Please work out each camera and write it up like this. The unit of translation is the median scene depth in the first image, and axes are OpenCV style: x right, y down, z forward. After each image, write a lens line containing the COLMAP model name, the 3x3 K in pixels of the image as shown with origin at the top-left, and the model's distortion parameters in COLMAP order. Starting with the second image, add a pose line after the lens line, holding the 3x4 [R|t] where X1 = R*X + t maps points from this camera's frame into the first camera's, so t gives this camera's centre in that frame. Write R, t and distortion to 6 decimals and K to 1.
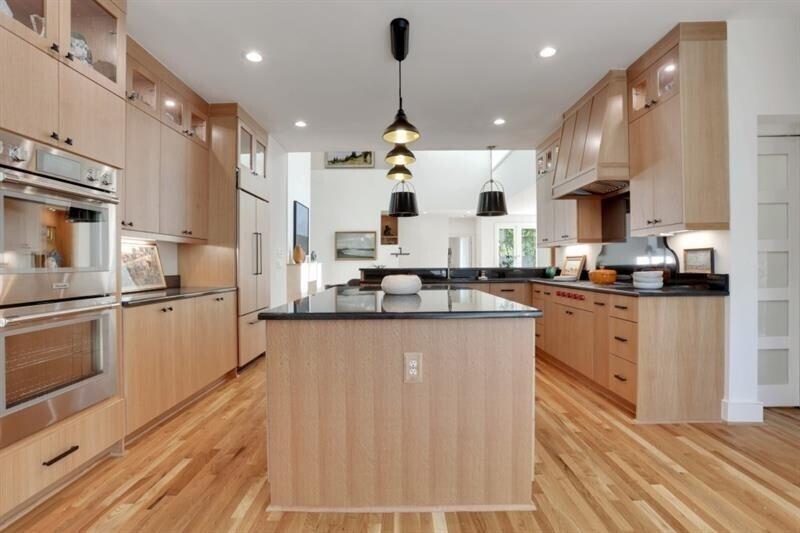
lens RADIAL K [[387.3, 0, 397.2], [0, 387.3, 265.0], [0, 0, 1]] dist [-0.016259, 0.000507]
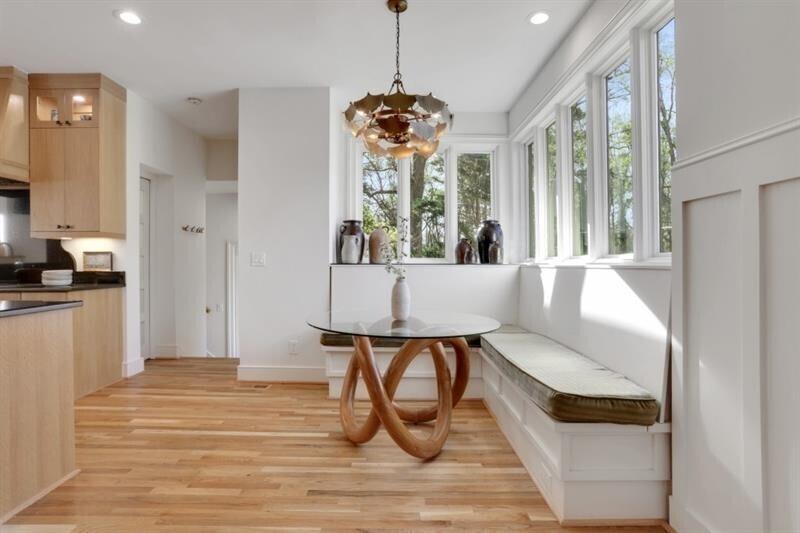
lens RADIAL K [[387.3, 0, 397.2], [0, 387.3, 265.0], [0, 0, 1]] dist [-0.016259, 0.000507]
pose [[-0.007942, 0.004143, 0.999960, -0.530405], [-0.002892, 0.999987, -0.004166, 0.003177], [-0.999964, -0.002925, -0.007930, 0.023427]]
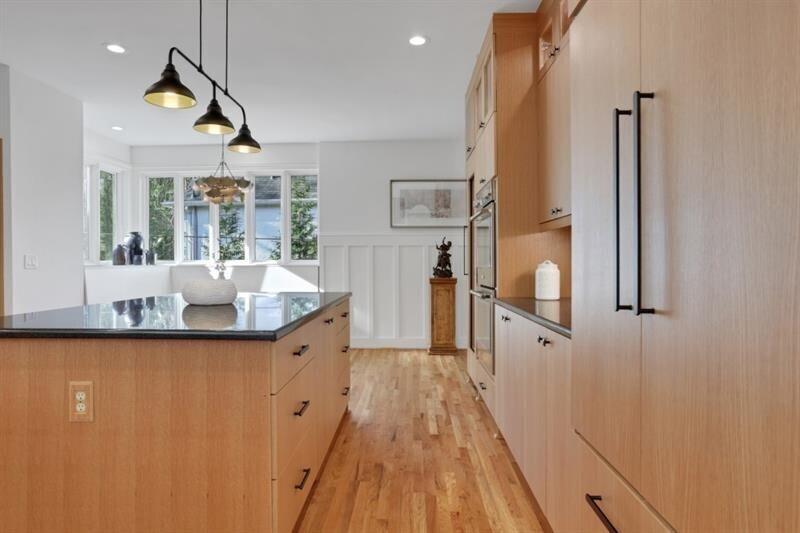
lens RADIAL K [[387.3, 0, 397.2], [0, 387.3, 265.0], [0, 0, 1]] dist [-0.016259, 0.000507]
pose [[-0.999979, 0.002451, -0.006074, -0.334374], [0.002470, 0.999992, -0.003067, 0.000476], [0.006067, -0.003082, -0.999977, 1.686824]]
